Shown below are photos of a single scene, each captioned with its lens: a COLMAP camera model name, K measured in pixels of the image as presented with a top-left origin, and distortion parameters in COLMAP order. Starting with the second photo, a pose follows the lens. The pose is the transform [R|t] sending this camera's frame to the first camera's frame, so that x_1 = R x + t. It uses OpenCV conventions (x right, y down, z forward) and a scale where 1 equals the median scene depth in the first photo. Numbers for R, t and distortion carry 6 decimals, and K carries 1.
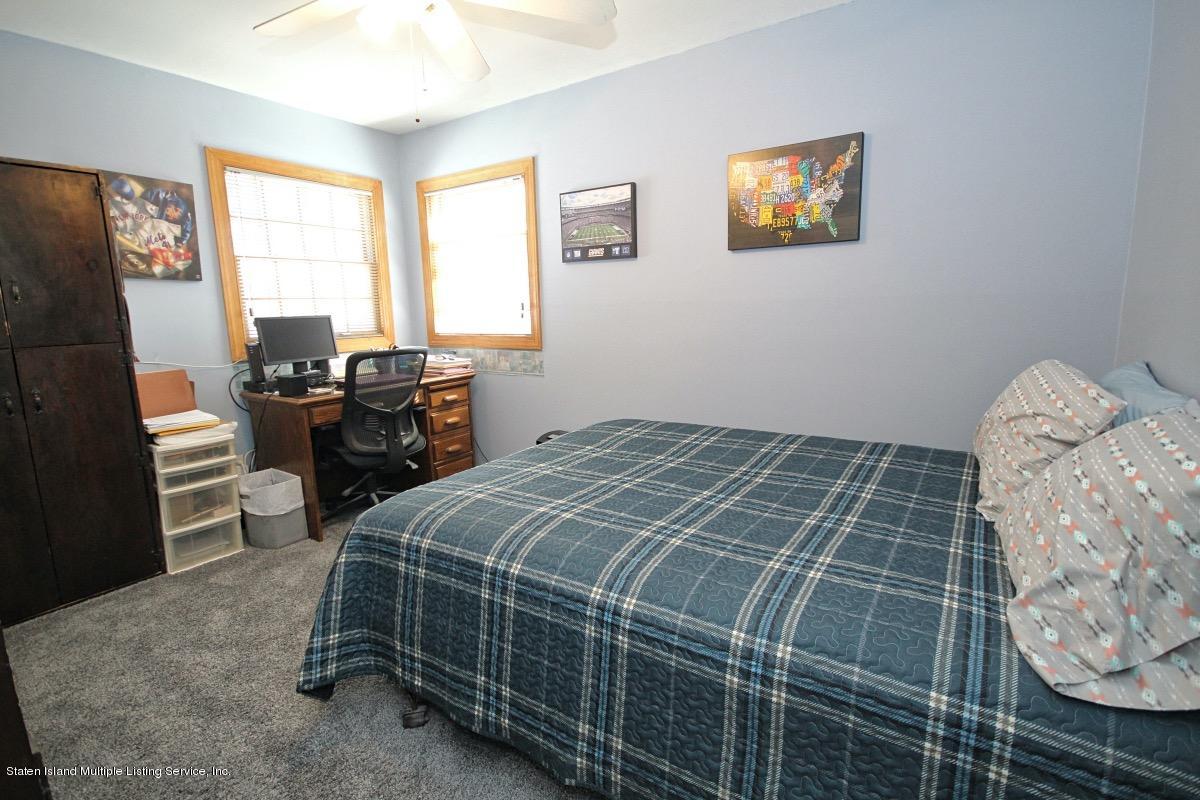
lens RADIAL K [[564.5, 0, 603.2], [0, 564.5, 396.6], [0, 0, 1]] dist [0.003520, 0.001012]
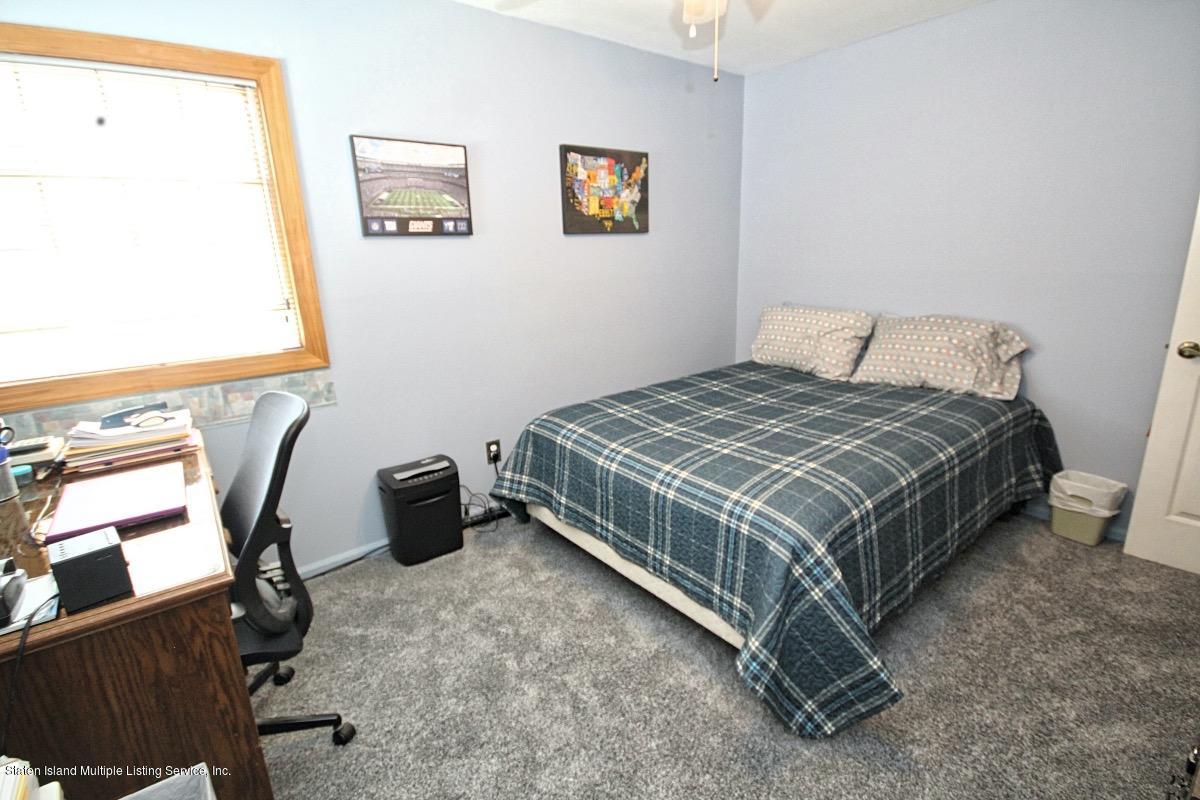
lens RADIAL K [[564.5, 0, 603.1], [0, 564.5, 401.3], [0, 0, 1]] dist [0.003520, 0.001012]
pose [[0.296445, -0.239002, 0.924661, -0.747735], [0.178348, 0.965003, 0.192252, -0.131867], [-0.938250, 0.107919, 0.328696, 0.554352]]
